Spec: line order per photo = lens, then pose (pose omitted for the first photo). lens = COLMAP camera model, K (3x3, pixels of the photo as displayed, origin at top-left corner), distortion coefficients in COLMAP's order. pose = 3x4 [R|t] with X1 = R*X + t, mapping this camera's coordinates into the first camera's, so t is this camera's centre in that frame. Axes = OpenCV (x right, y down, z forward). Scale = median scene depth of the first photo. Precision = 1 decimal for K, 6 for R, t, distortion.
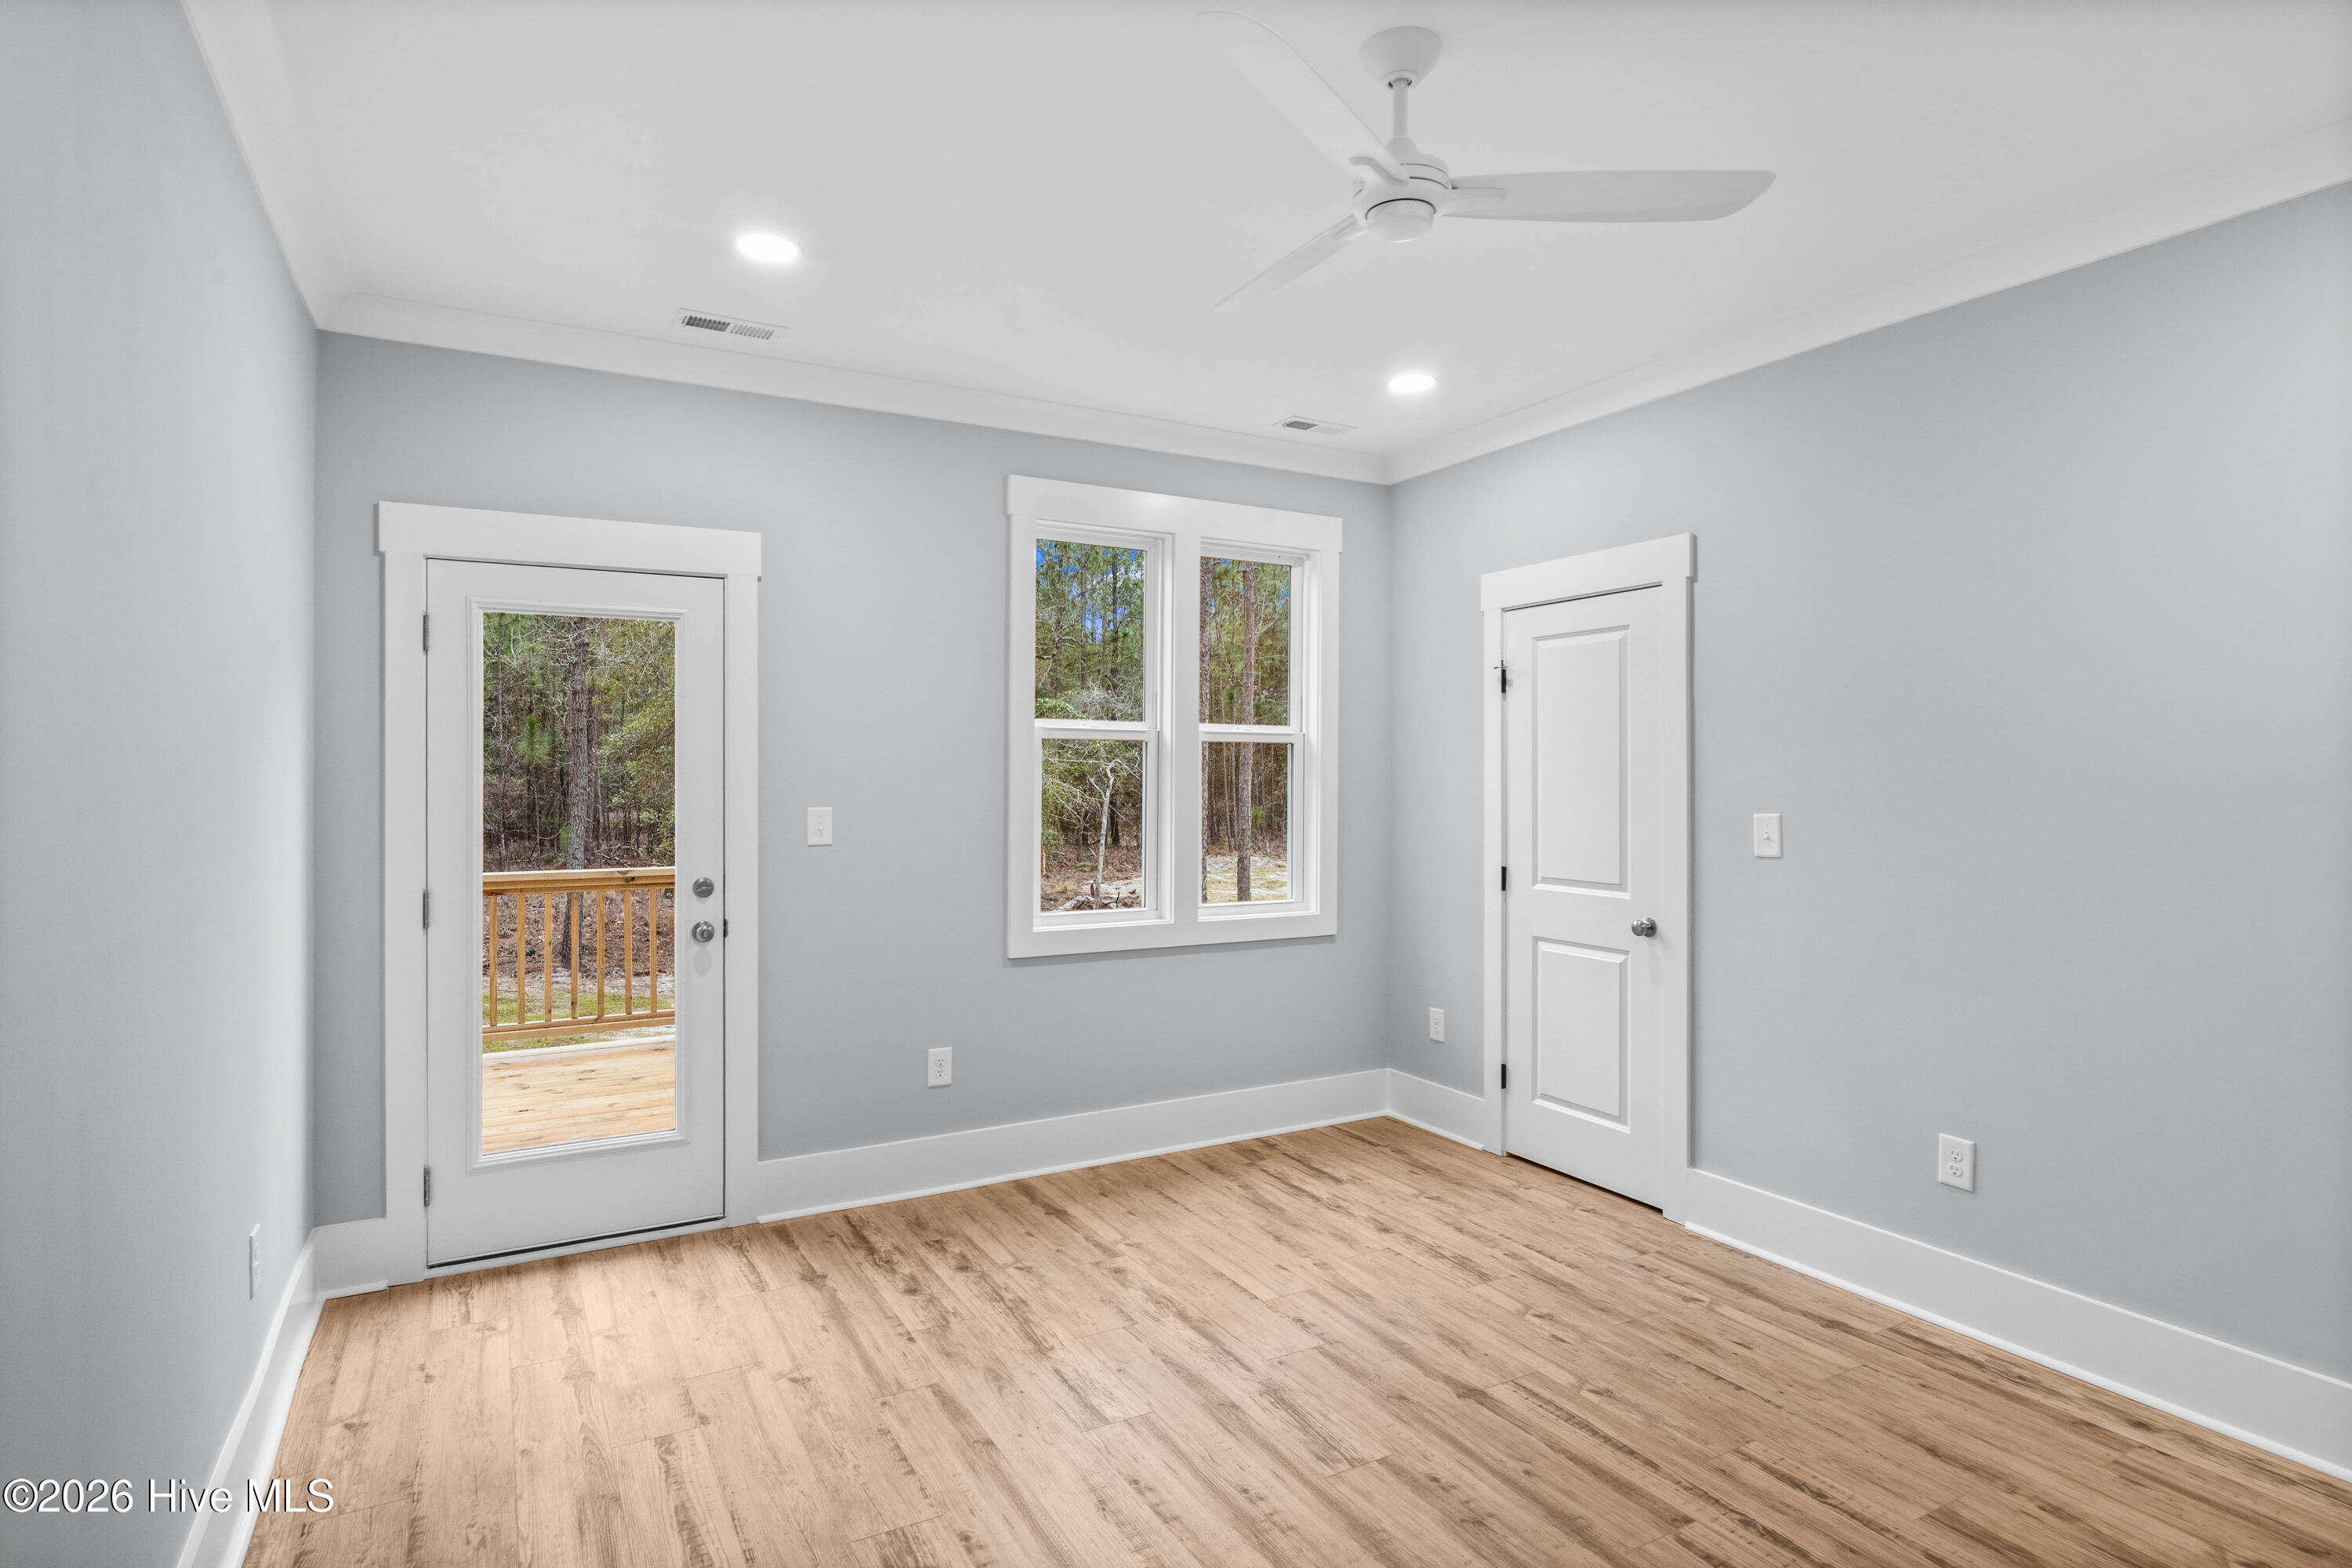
lens RADIAL K [[1218.3, 0, 1164.7], [0, 1218.3, 775.4], [0, 0, 1]] dist [-0.000725, 0.000045]
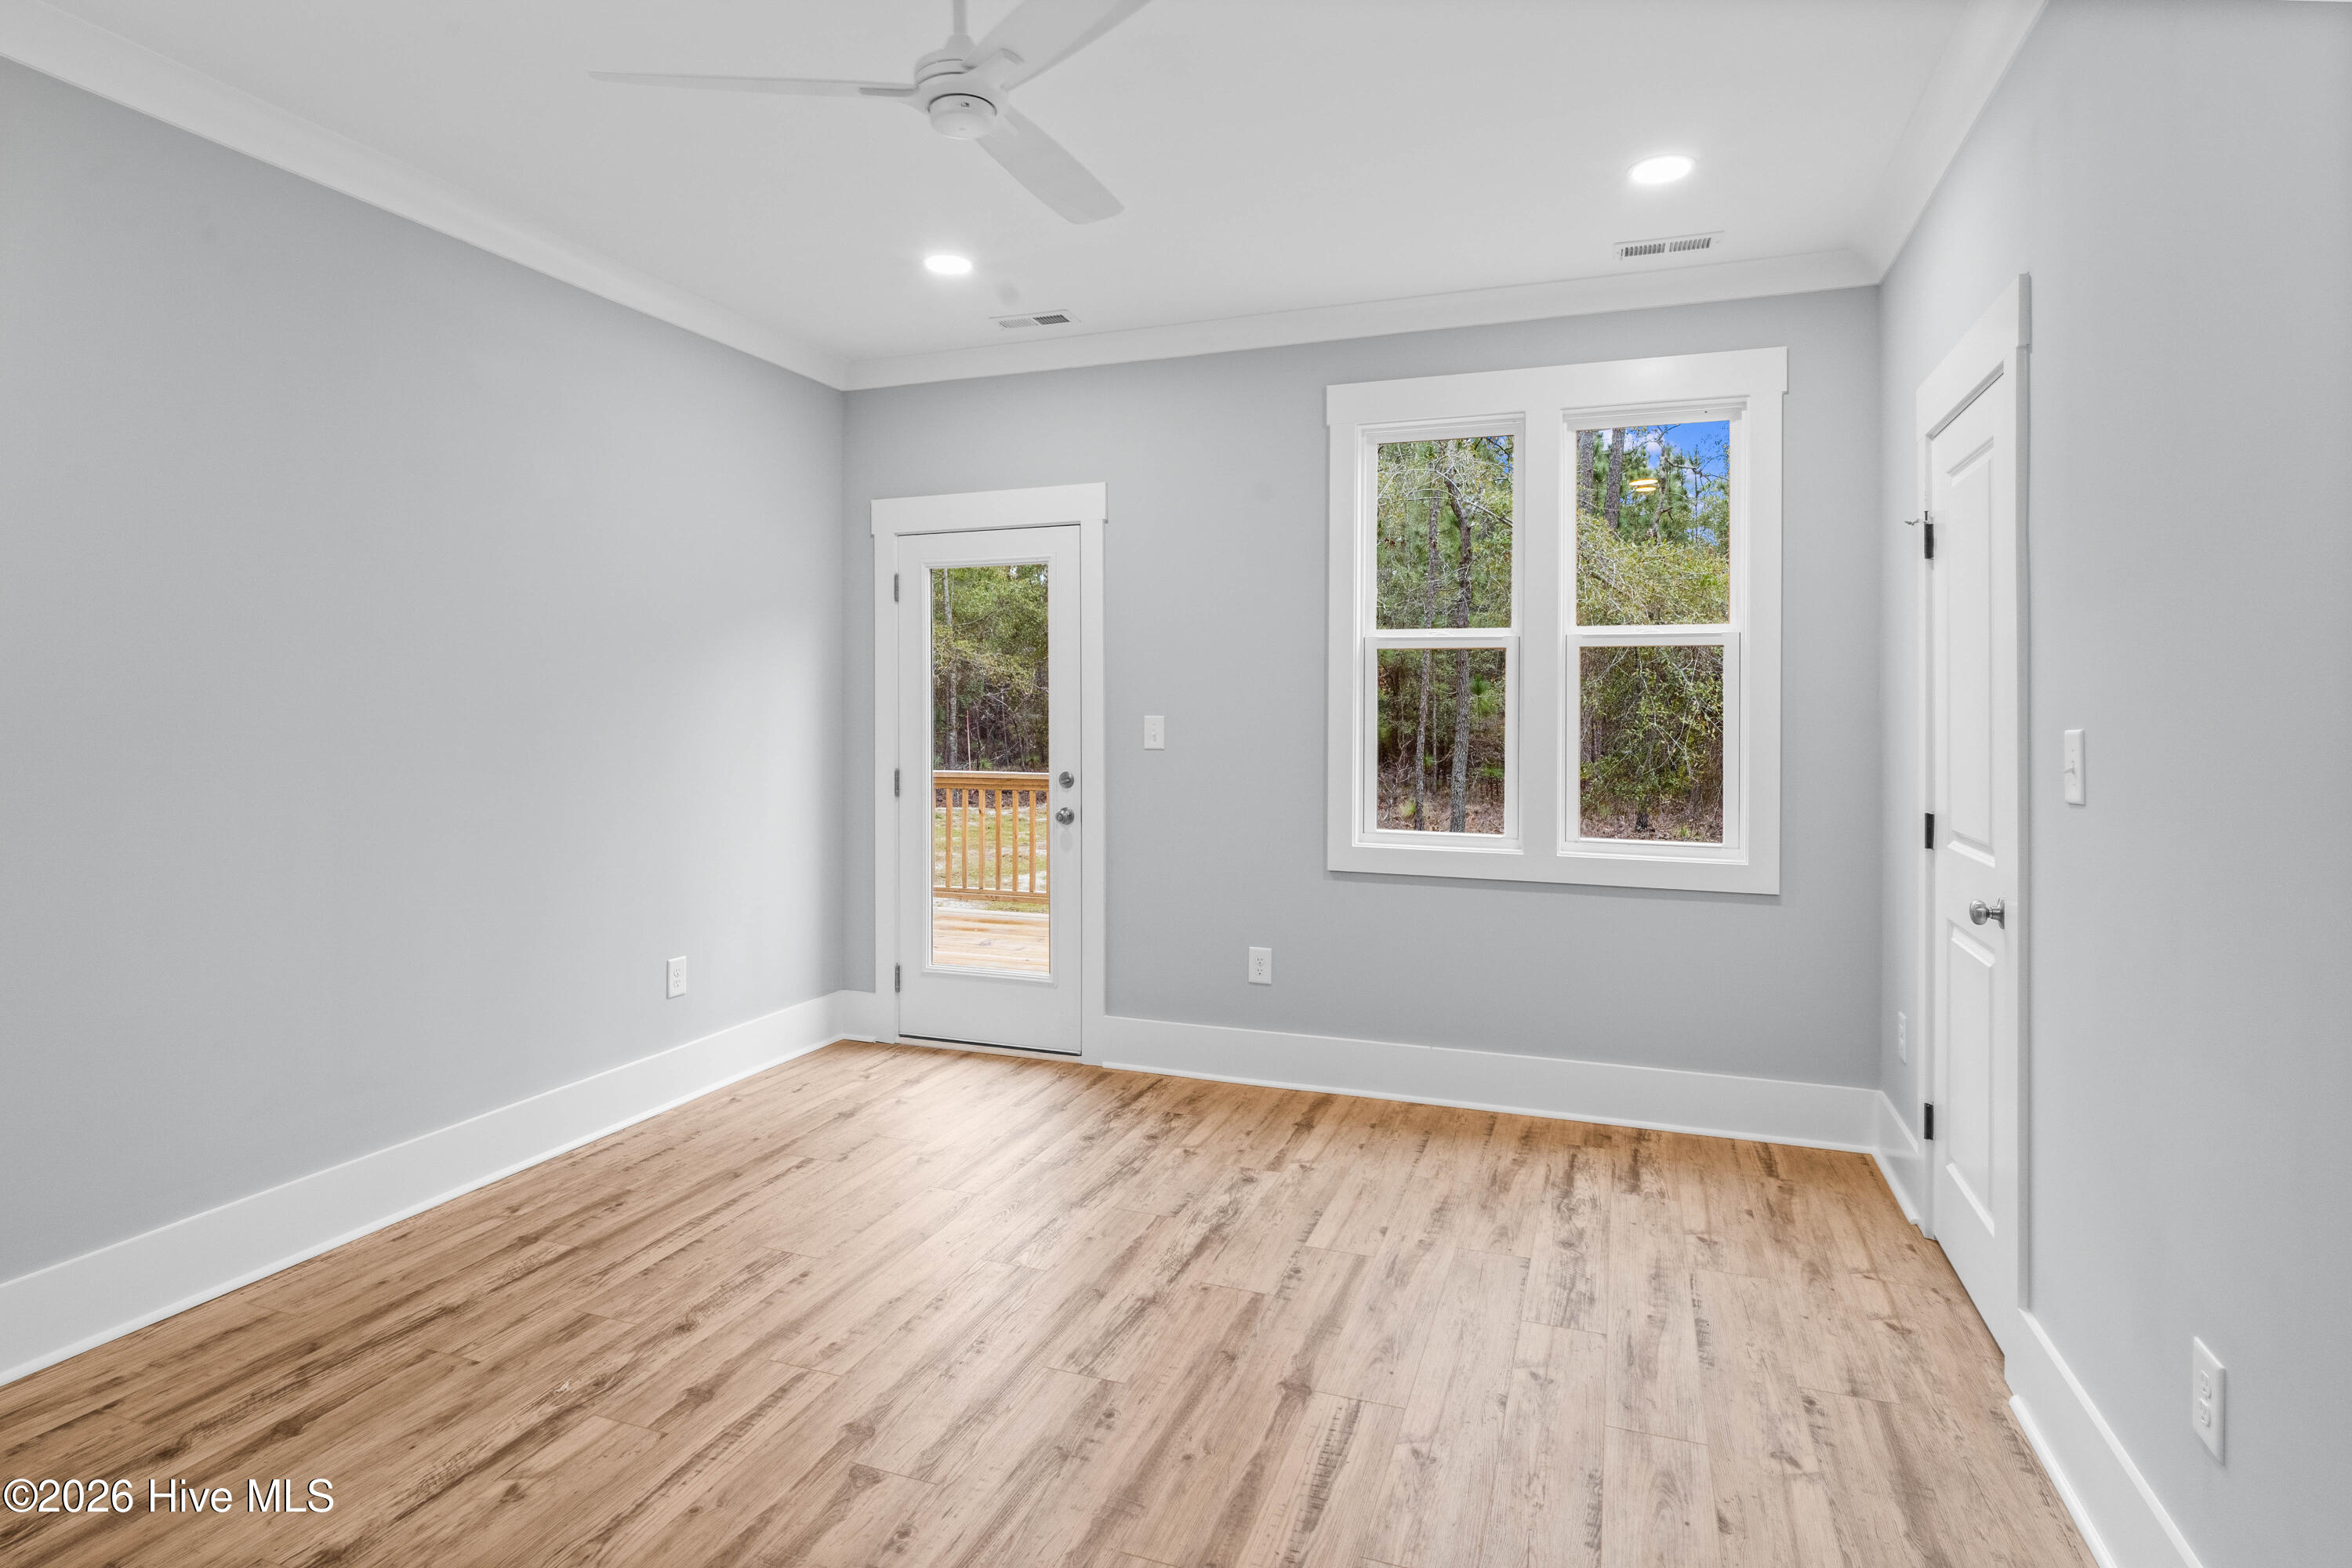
lens RADIAL K [[1250.1, 0, 1165.4], [0, 1250.1, 712.7], [0, 0, 1]] dist [0.000075, 0.000601]
pose [[0.647853, 0.003985, -0.761755, 0.681276], [-0.003197, 0.999992, 0.002512, 0.022602], [0.761758, 0.000808, 0.647861, 0.281656]]
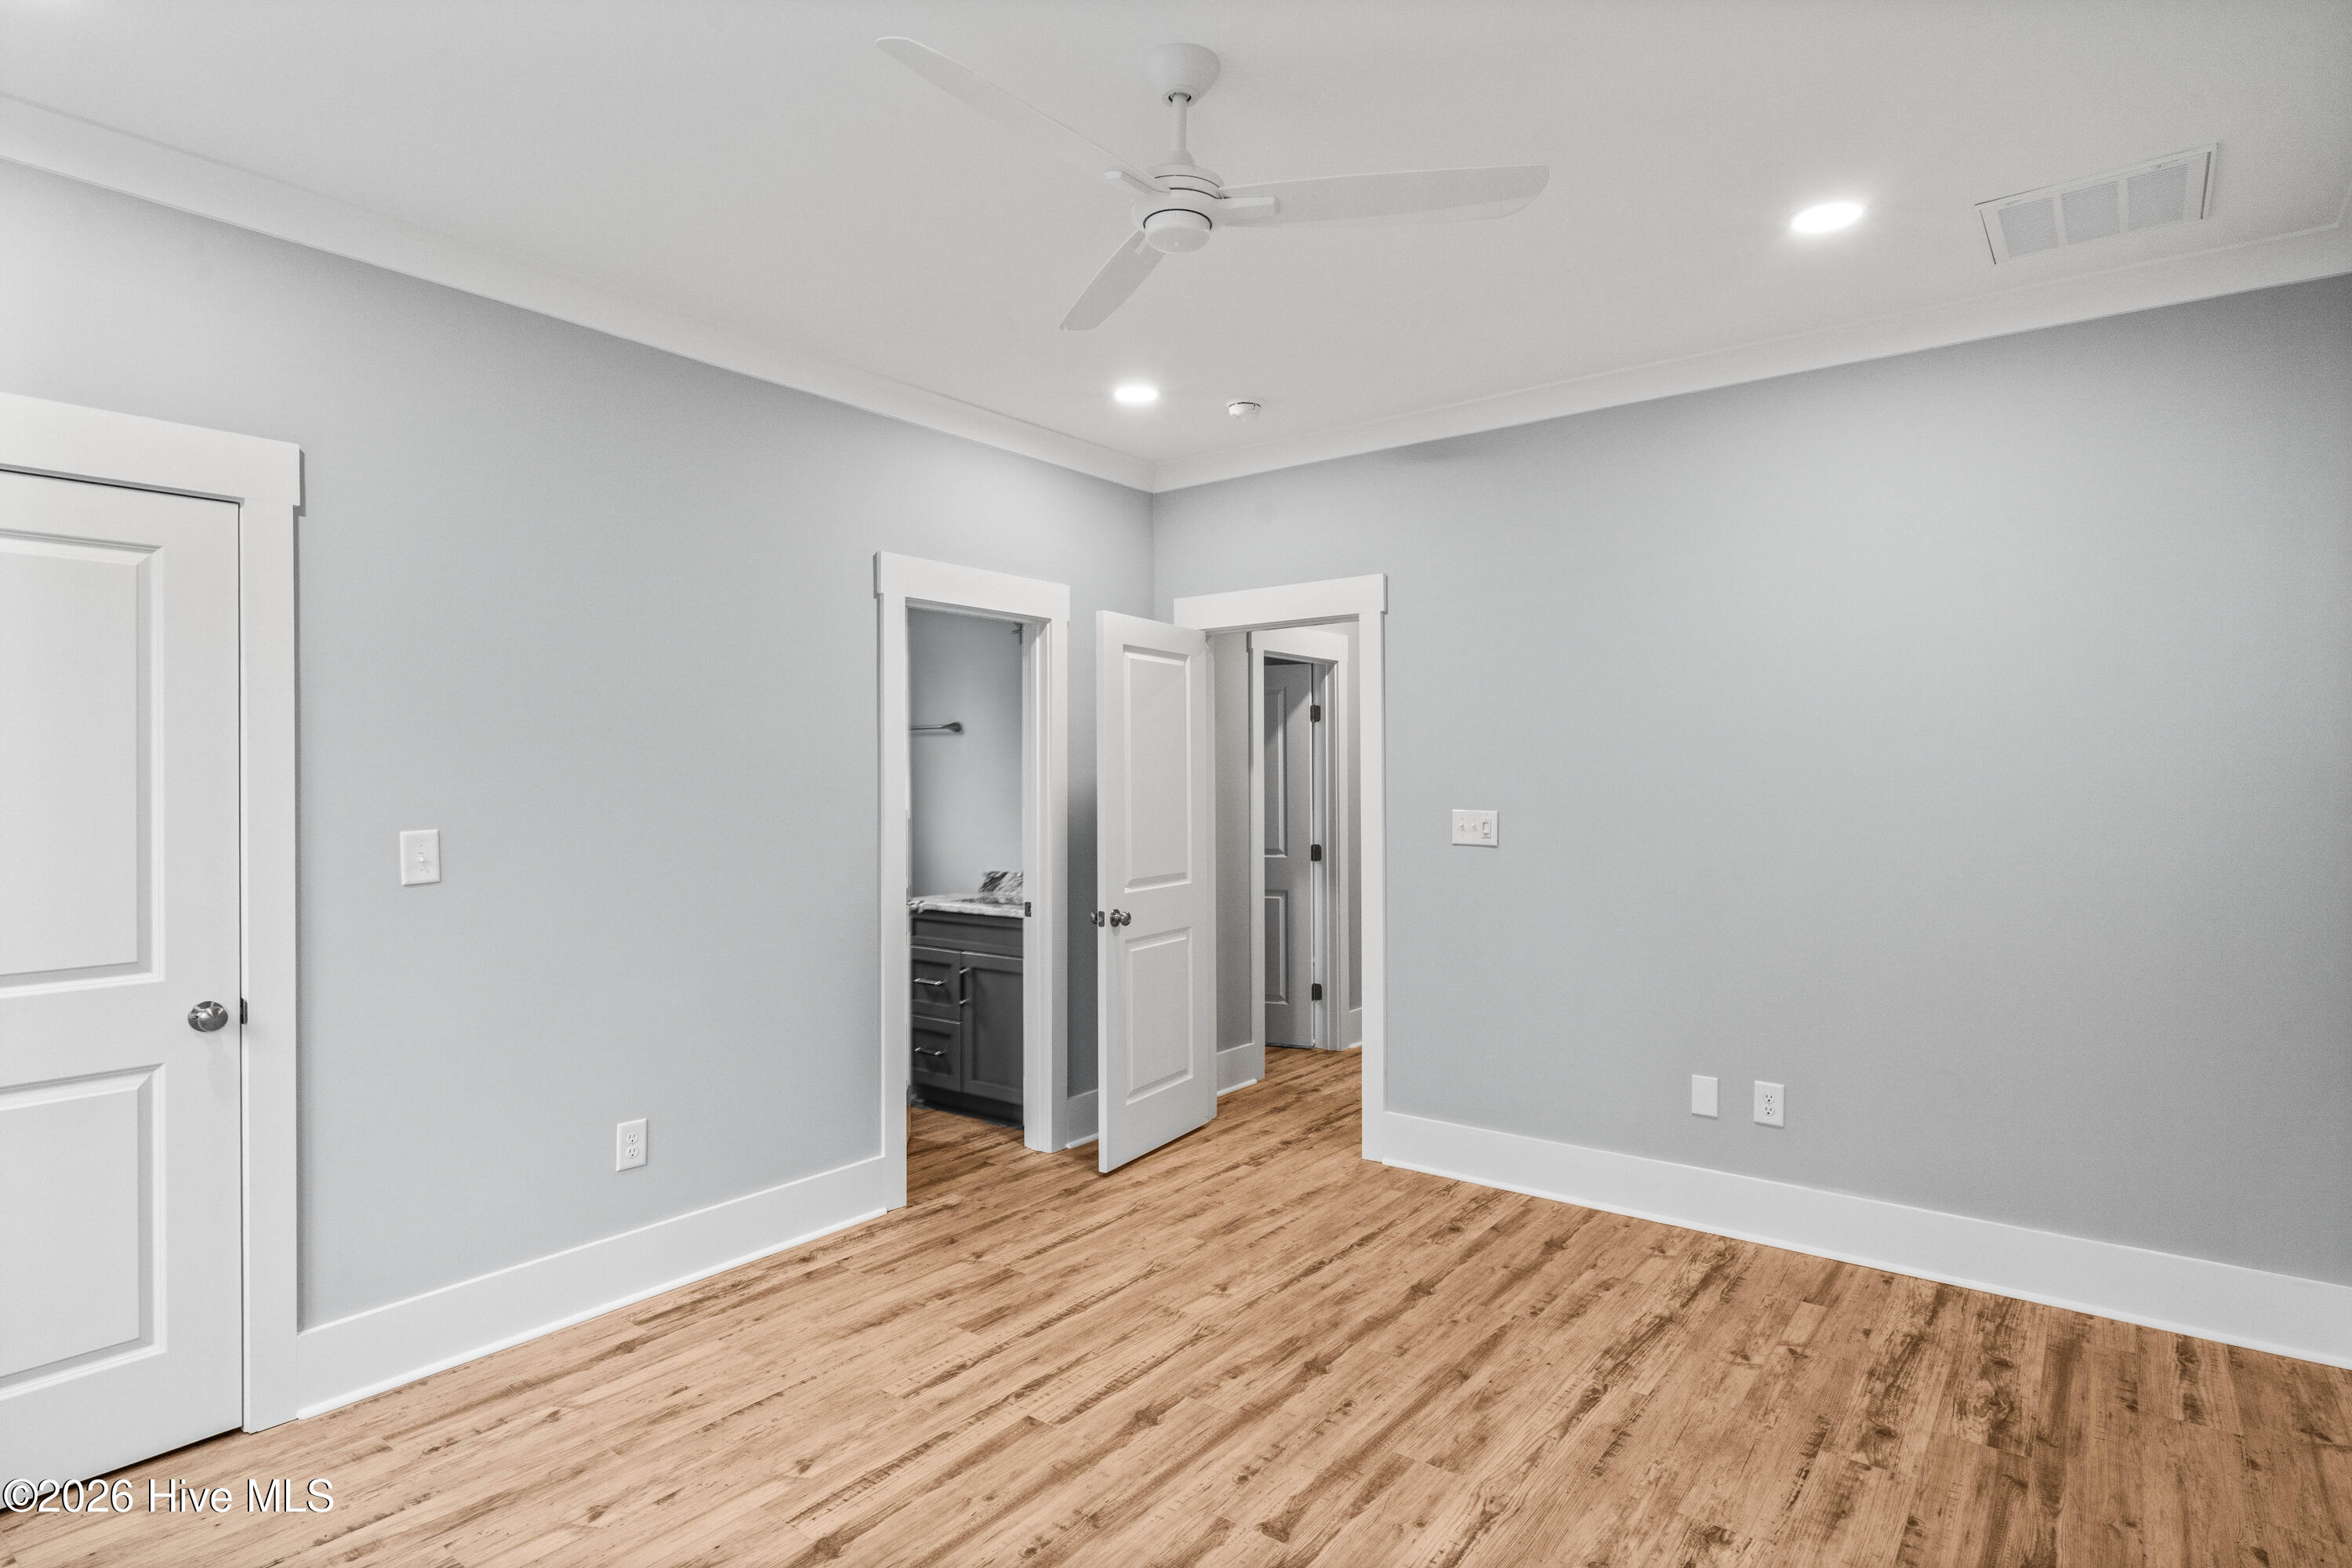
lens RADIAL K [[1218.3, 0, 1164.7], [0, 1218.3, 775.4], [0, 0, 1]] dist [-0.000725, 0.000045]
pose [[-0.386027, 0.002315, 0.922485, -0.458549], [0.004740, 0.999989, -0.000526, -0.002663], [-0.922475, 0.004170, -0.386033, 0.871006]]
